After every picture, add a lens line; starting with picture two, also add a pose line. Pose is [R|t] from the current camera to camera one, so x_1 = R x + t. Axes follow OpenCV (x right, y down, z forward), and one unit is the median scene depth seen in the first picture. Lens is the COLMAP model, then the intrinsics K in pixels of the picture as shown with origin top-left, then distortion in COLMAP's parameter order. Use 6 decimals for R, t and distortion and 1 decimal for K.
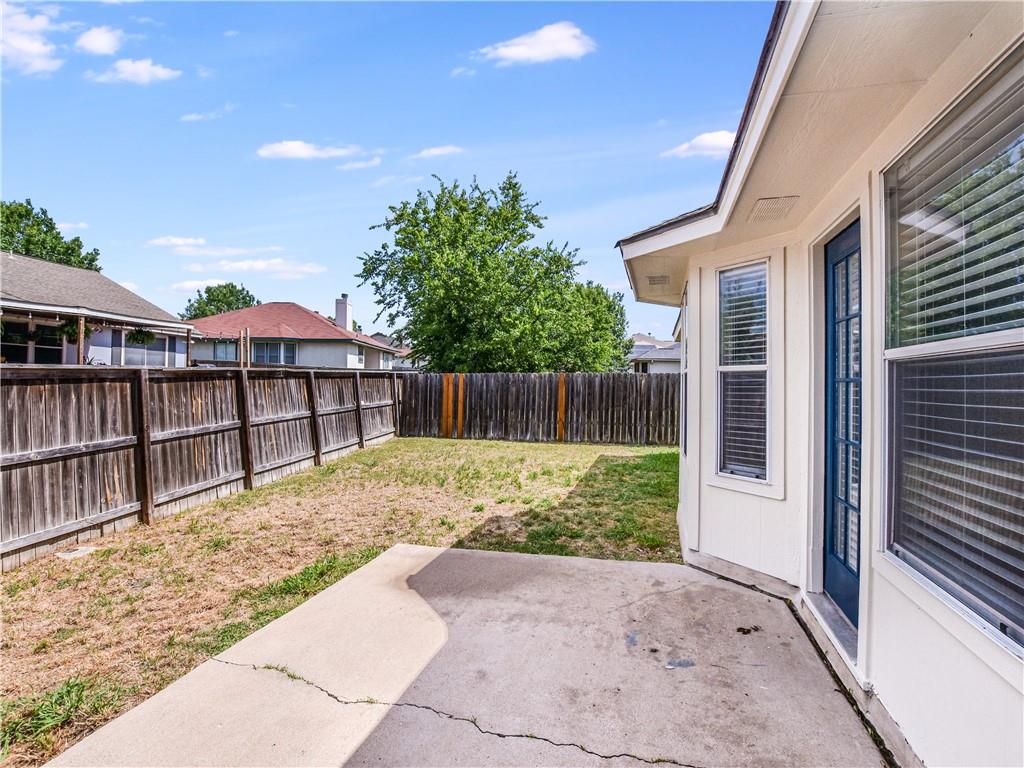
lens RADIAL K [[515.4, 0, 517.8], [0, 515.4, 376.4], [0, 0, 1]] dist [-0.024200, 0.000312]
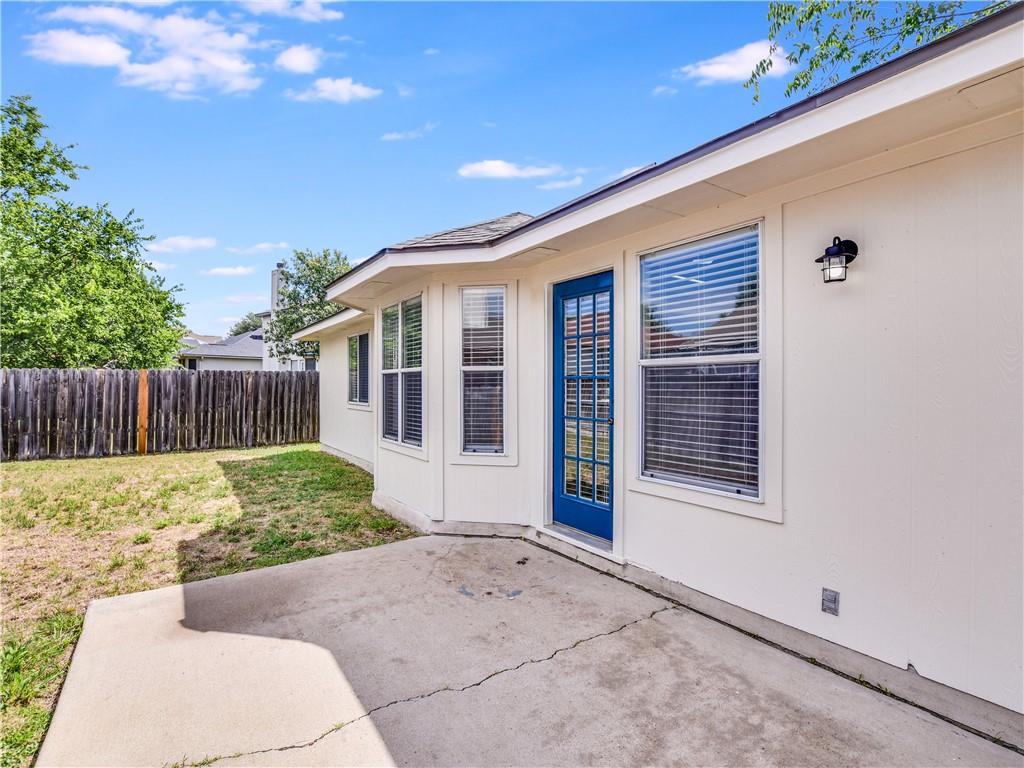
lens RADIAL K [[509.2, 0, 516.2], [0, 509.2, 386.1], [0, 0, 1]] dist [-0.038550, 0.007353]
pose [[0.655756, -0.011892, 0.754880, -0.131139], [-0.005140, 0.999782, 0.020216, 0.000559], [-0.754956, -0.017137, 0.655552, 0.030447]]
